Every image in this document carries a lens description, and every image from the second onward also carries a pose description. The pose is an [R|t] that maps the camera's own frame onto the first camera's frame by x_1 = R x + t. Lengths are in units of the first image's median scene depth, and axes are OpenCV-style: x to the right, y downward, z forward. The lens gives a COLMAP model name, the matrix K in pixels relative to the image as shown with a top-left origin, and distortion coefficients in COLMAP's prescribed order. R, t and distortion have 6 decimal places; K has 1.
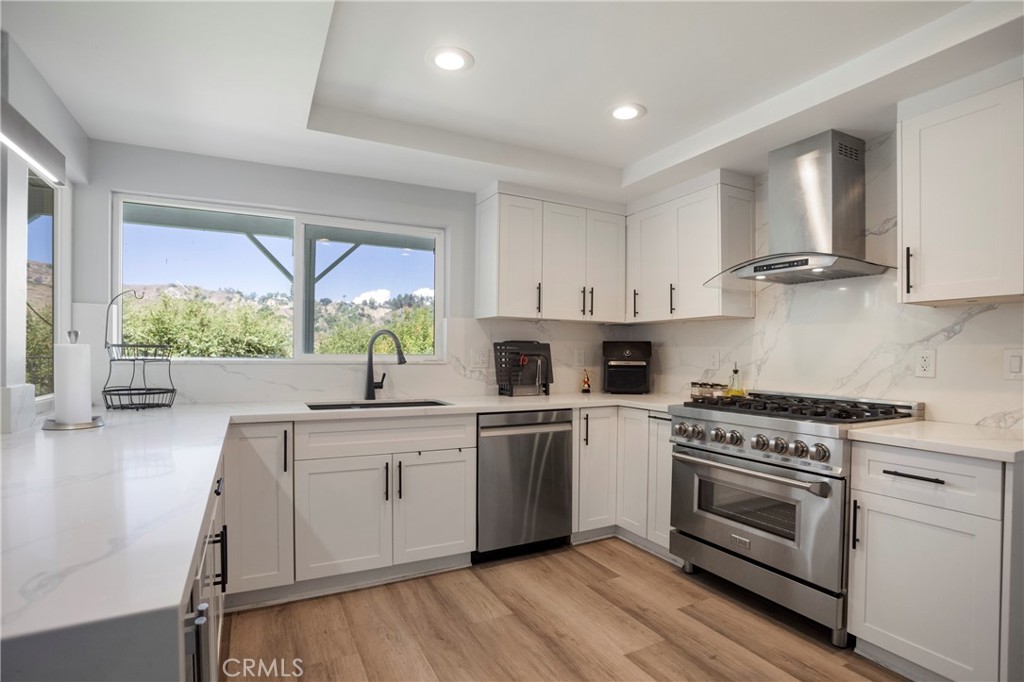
lens RADIAL K [[510.0, 0, 521.7], [0, 510.0, 357.0], [0, 0, 1]] dist [-0.088635, 0.049505]
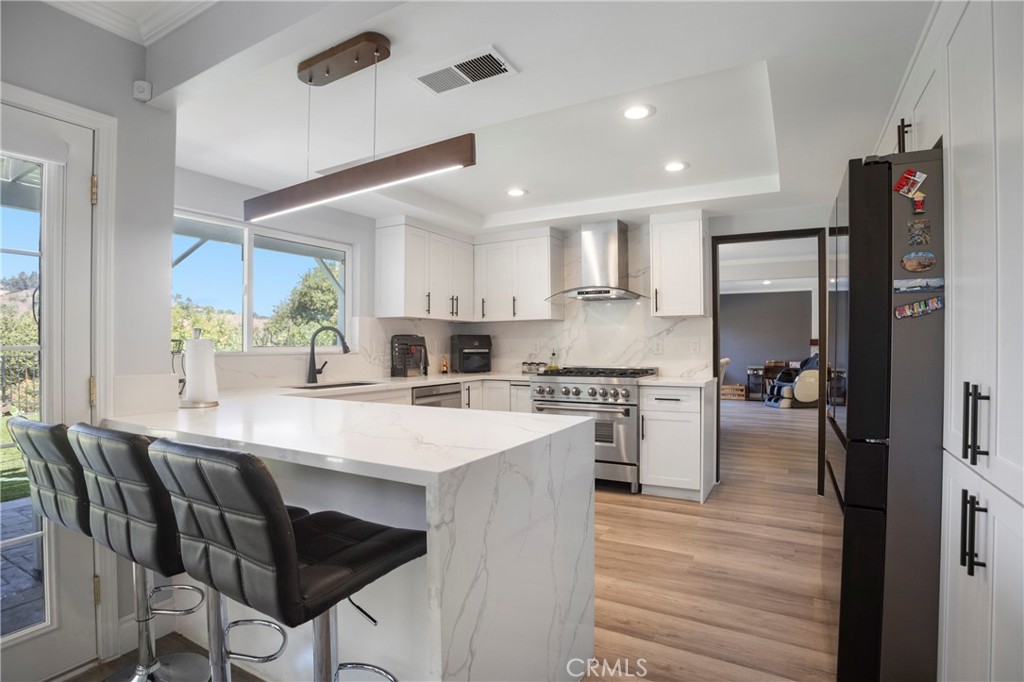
lens RADIAL K [[513.2, 0, 512.0], [0, 513.2, 349.2], [0, 0, 1]] dist [-0.108352, 0.036021]
pose [[0.846129, -0.014487, 0.532781, -0.541929], [0.014127, 0.999889, 0.004753, 0.003391], [-0.532790, 0.003505, 0.846240, -0.290682]]
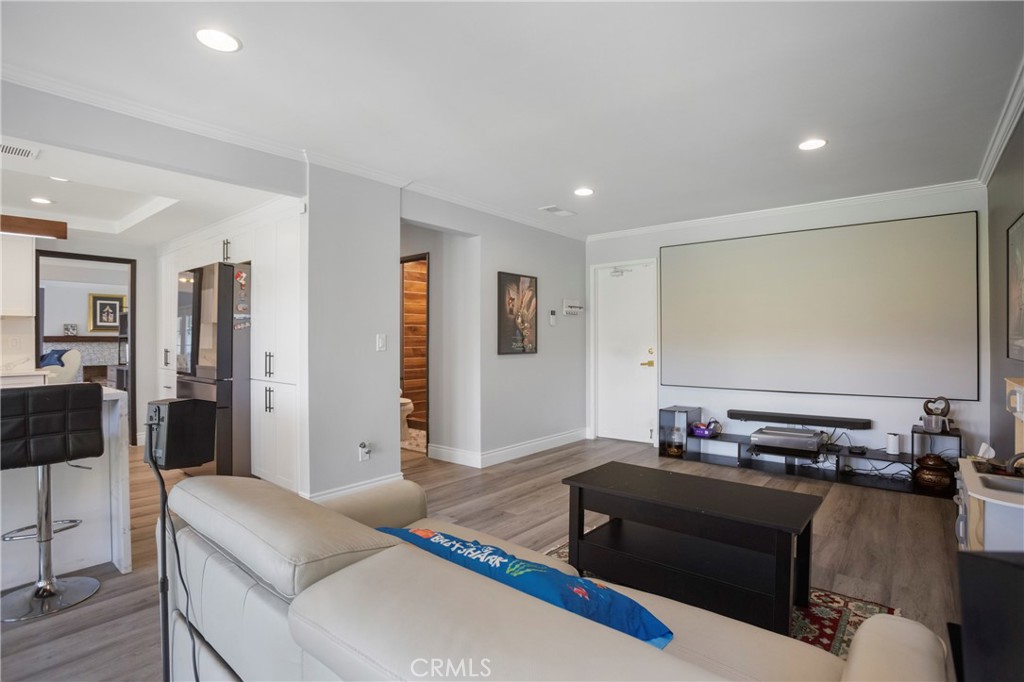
lens RADIAL K [[498.6, 0, 515.0], [0, 498.6, 338.1], [0, 0, 1]] dist [-0.115324, 0.047082]
pose [[-0.386503, -0.003580, 0.922281, -1.392237], [0.009949, 0.999918, 0.008050, -0.000967], [-0.922234, 0.012287, -0.386436, -0.264184]]
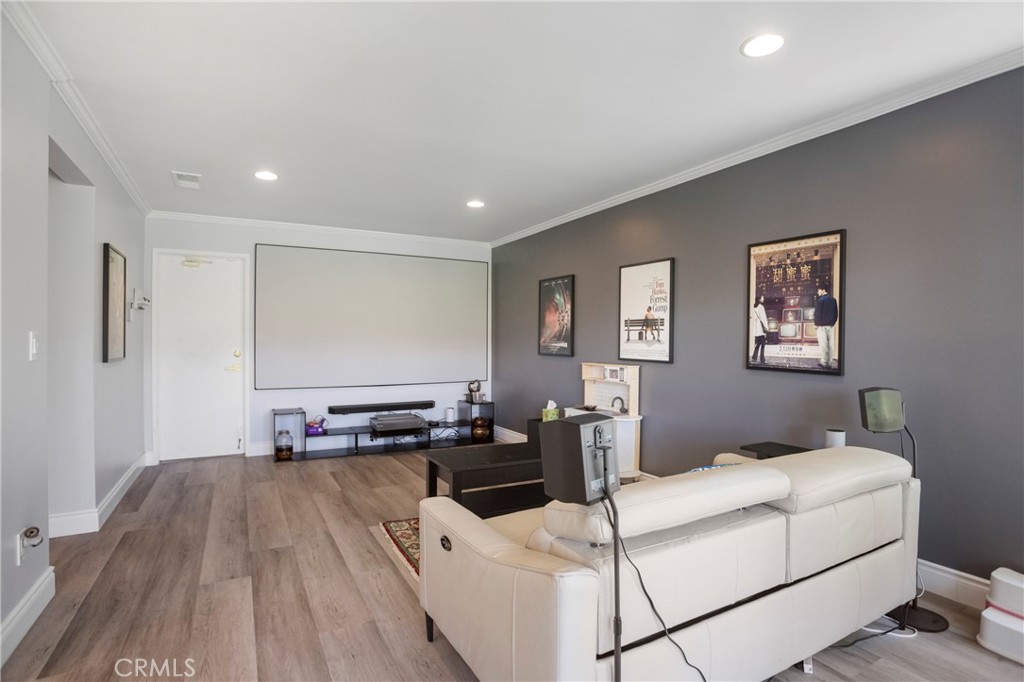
lens RADIAL K [[495.2, 0, 512.8], [0, 495.2, 346.8], [0, 0, 1]] dist [-0.079655, 0.031056]
pose [[-0.999541, -0.011076, -0.028196, -0.772468], [-0.011691, 0.999696, 0.021723, -0.004900], [0.027947, 0.022042, -0.999366, 0.249799]]
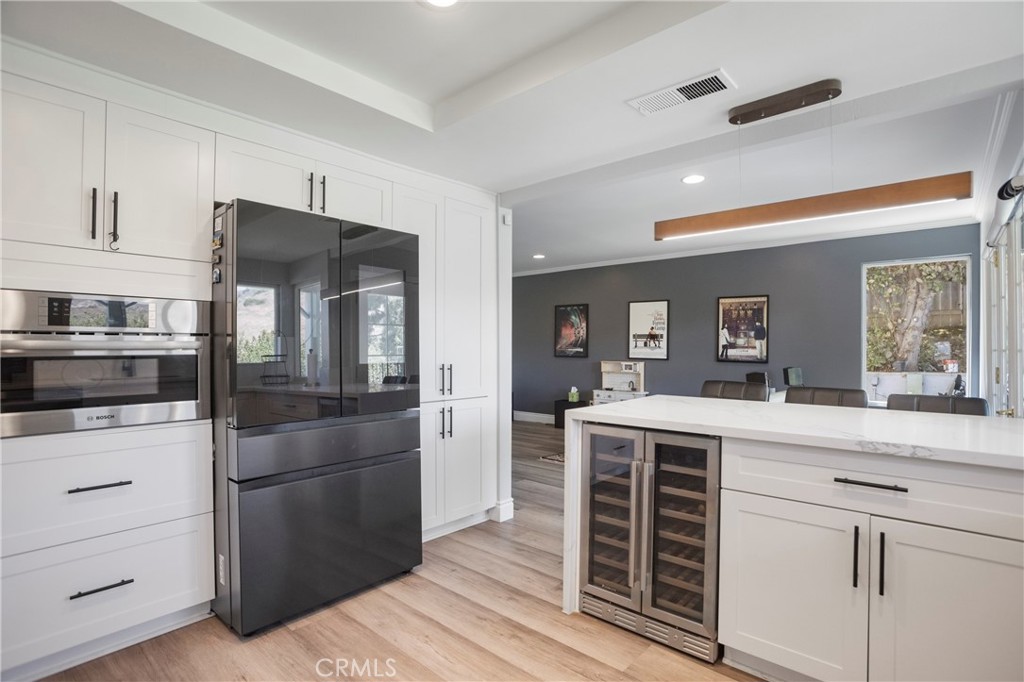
lens RADIAL K [[495.2, 0, 512.8], [0, 495.2, 346.8], [0, 0, 1]] dist [-0.079655, 0.031056]
pose [[-0.938569, -0.008444, -0.344989, 0.188324], [-0.011431, 0.999913, 0.006625, -0.005727], [0.344903, 0.010161, -0.938583, 0.823106]]
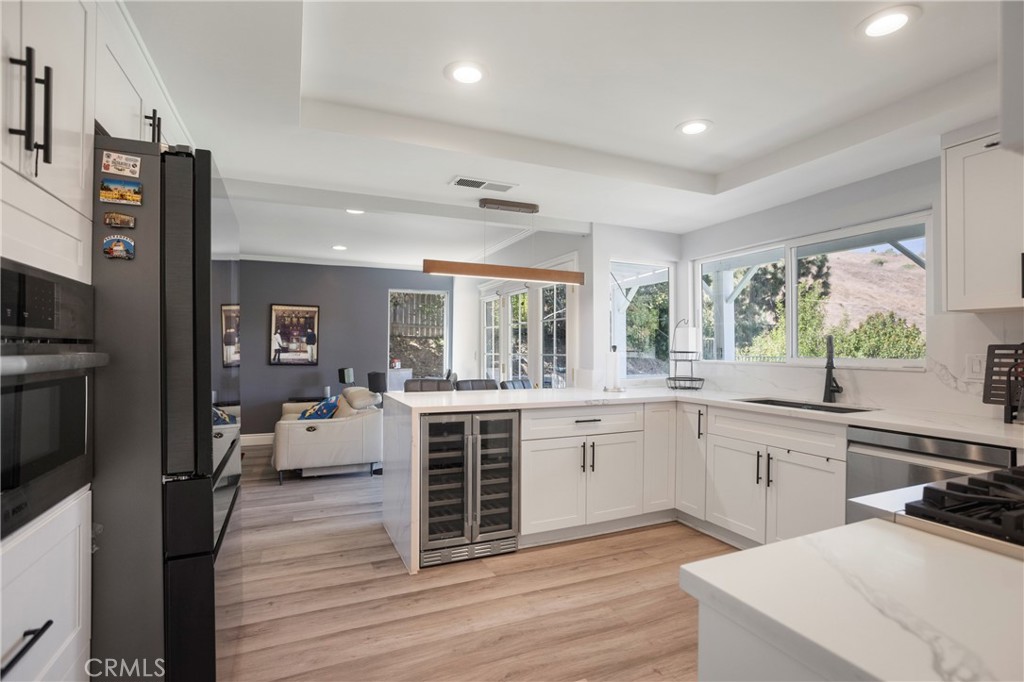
lens RADIAL K [[495.2, 0, 512.8], [0, 495.2, 346.8], [0, 0, 1]] dist [-0.079655, 0.031056]
pose [[-0.070159, -0.012323, -0.997460, 0.729431], [-0.013333, 0.999846, -0.011415, -0.009933], [0.997447, 0.012498, -0.070313, 0.415805]]
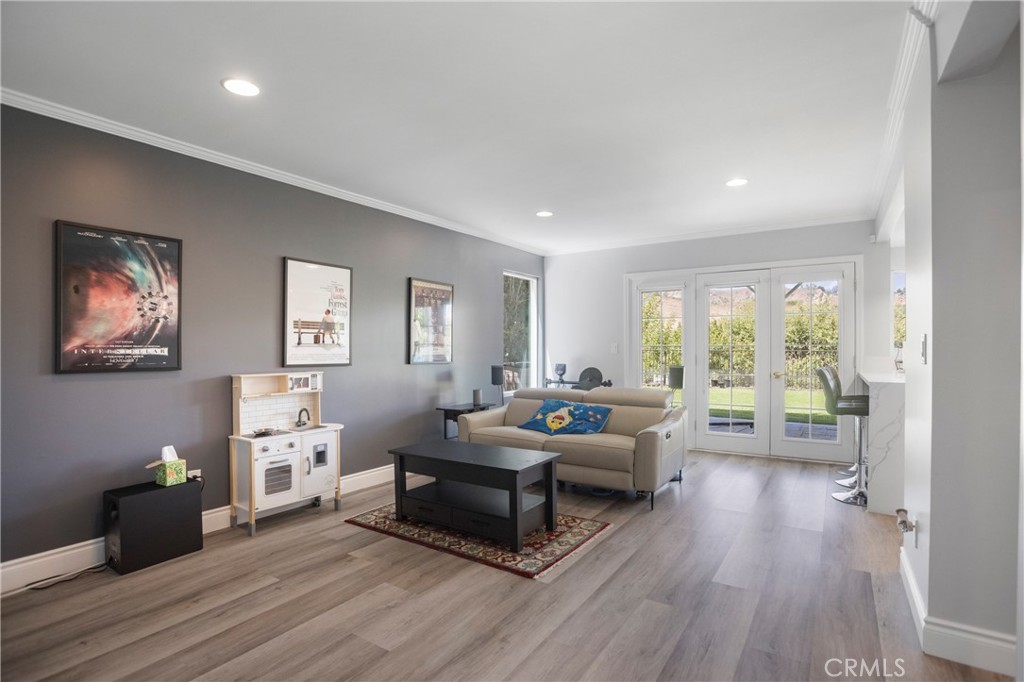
lens RADIAL K [[503.4, 0, 513.5], [0, 503.4, 350.4], [0, 0, 1]] dist [-0.078189, 0.035299]
pose [[0.475248, -0.001542, -0.879851, 0.204556], [-0.002524, 0.999992, -0.003116, 0.021728], [0.879848, 0.003702, 0.475240, -1.240811]]
